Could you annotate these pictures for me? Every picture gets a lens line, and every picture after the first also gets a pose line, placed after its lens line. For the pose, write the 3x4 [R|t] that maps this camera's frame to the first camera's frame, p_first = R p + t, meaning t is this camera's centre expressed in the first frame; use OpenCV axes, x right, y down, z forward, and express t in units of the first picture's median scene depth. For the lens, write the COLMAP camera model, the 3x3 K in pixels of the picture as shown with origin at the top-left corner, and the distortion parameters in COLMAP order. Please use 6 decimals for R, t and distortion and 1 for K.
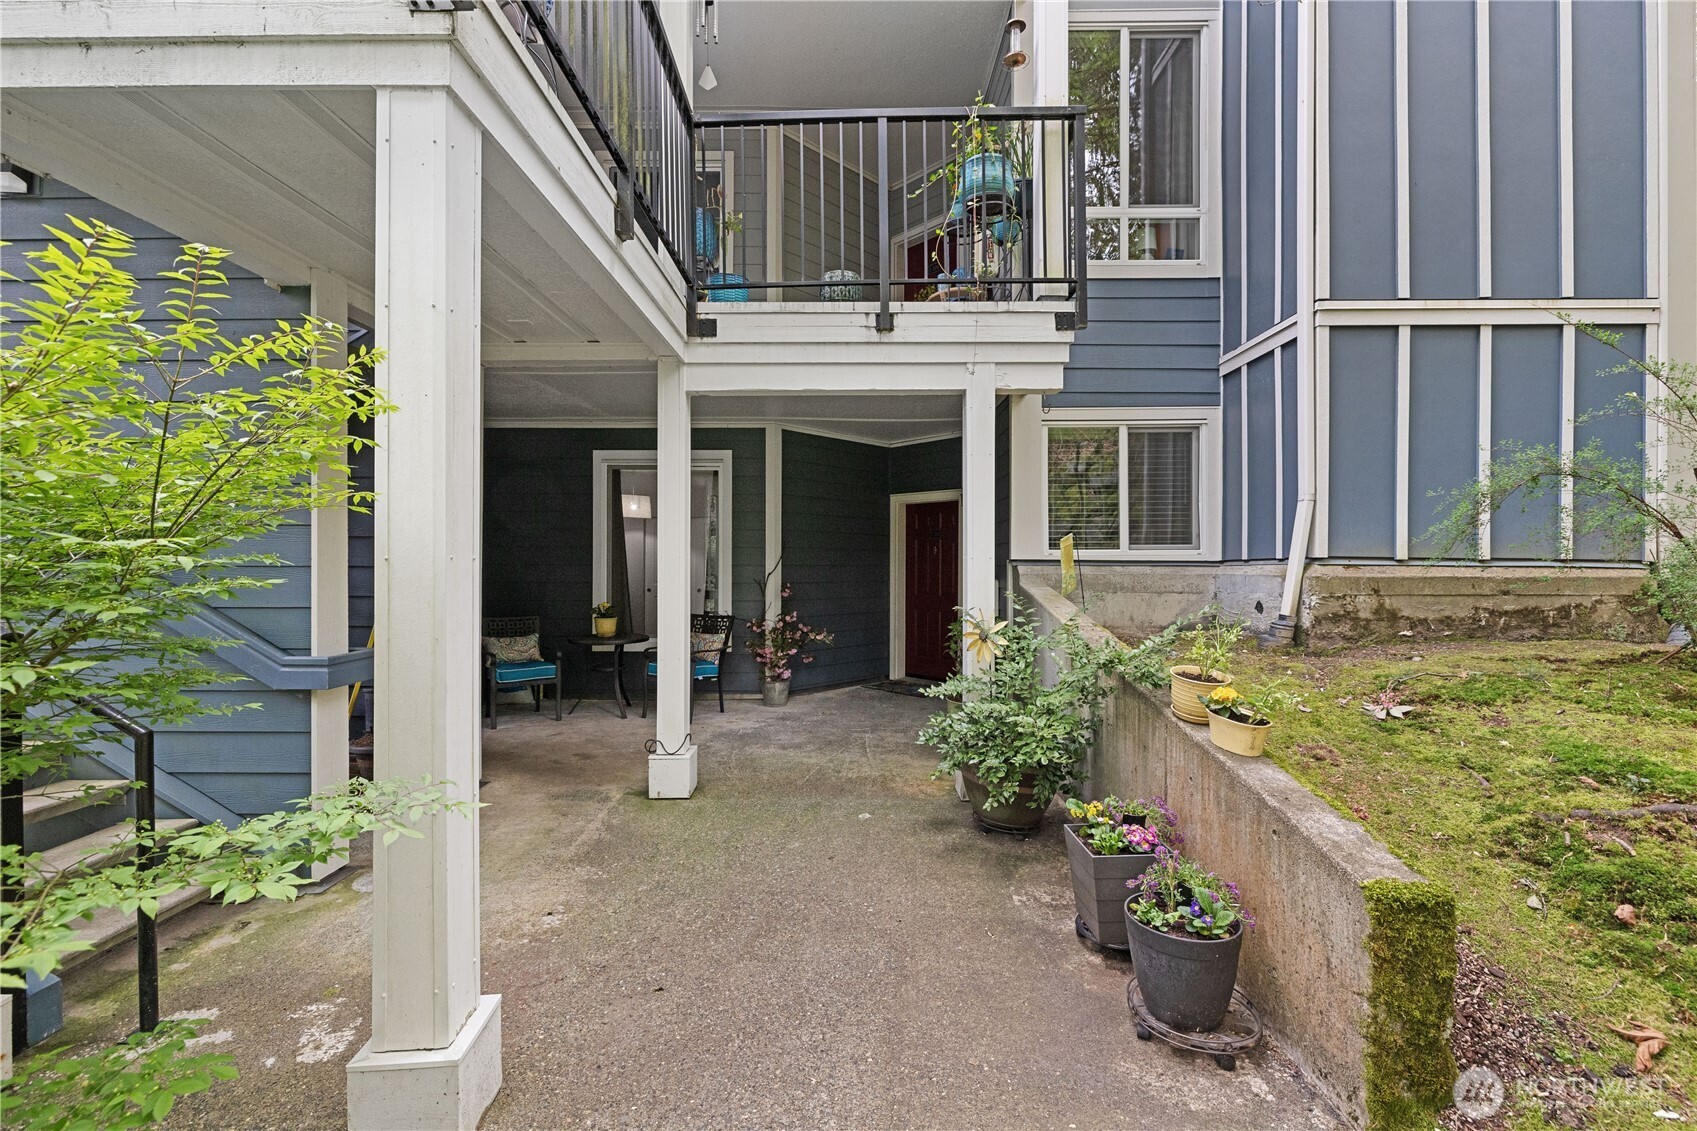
lens RADIAL K [[722.6, 0, 850.4], [0, 722.6, 563.4], [0, 0, 1]] dist [-0.000811, -0.000090]
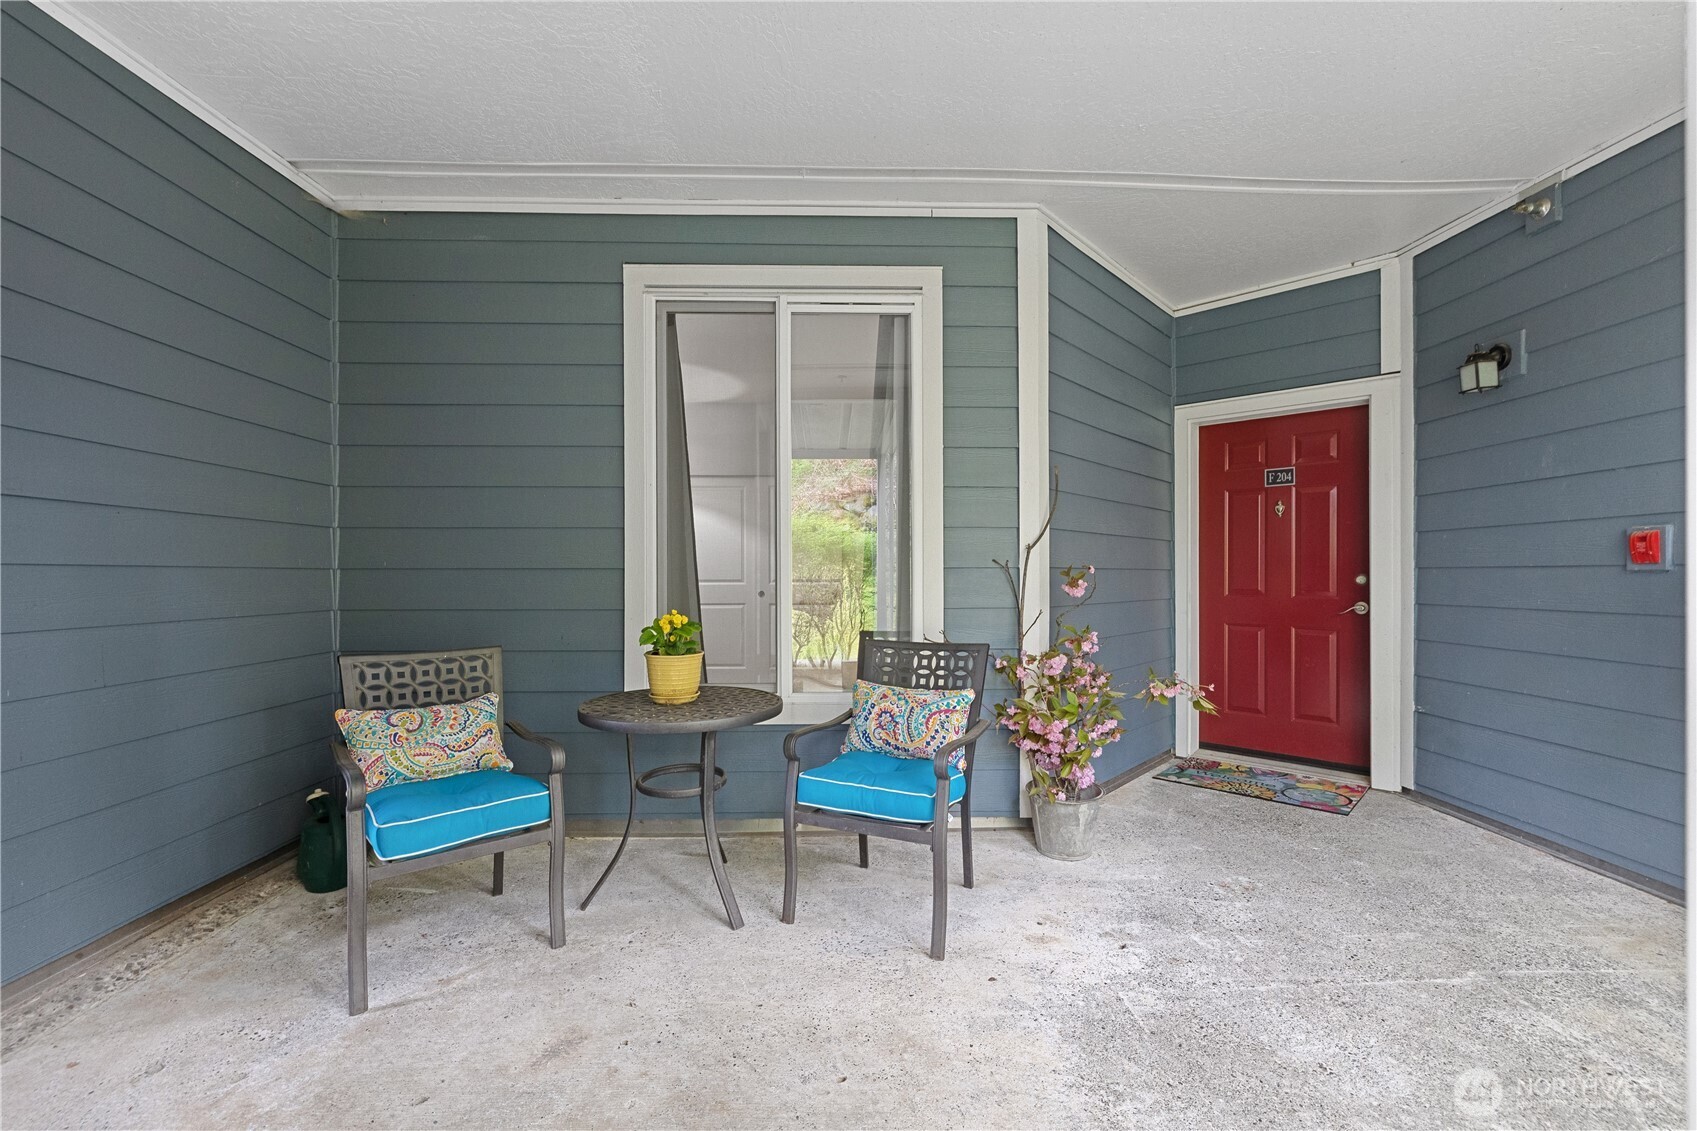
lens RADIAL K [[722.6, 0, 843.2], [0, 722.6, 572.0], [0, 0, 1]] dist [-0.000811, -0.000090]
pose [[0.999115, -0.005765, 0.041666, -0.243976], [0.005908, 0.999977, -0.003306, 0.030997], [-0.041646, 0.003549, 0.999126, 0.561691]]
